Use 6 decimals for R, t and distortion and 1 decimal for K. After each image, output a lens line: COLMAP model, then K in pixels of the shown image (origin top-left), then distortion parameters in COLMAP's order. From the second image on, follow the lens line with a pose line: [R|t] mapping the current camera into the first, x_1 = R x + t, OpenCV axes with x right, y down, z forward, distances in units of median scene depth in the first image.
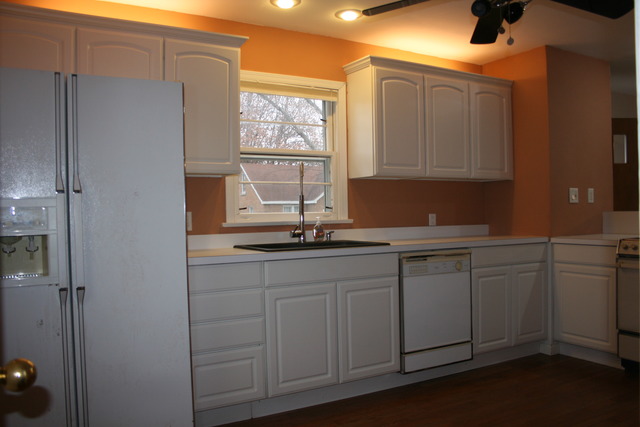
lens RADIAL K [[536.1, 0, 320.0], [0, 536.1, 213.5], [0, 0, 1]] dist [-0.151318, 0.132489]
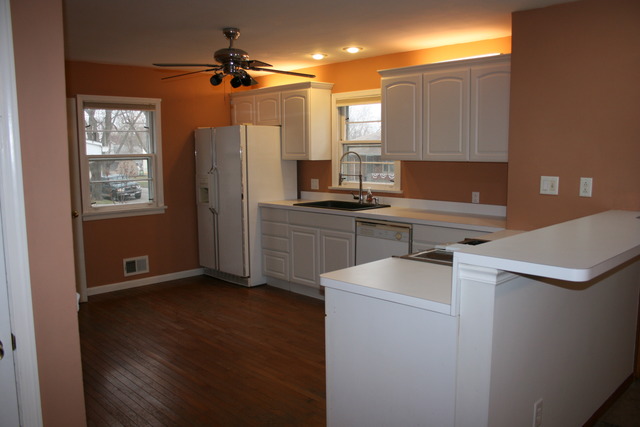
lens RADIAL K [[536.1, 0, 320.0], [0, 536.1, 213.5], [0, 0, 1]] dist [-0.151318, 0.132489]
pose [[0.245873, 0.126940, -0.960954, 1.381109], [-0.001054, 0.991422, 0.130695, -0.113566], [0.969302, -0.031122, 0.243898, 0.512817]]
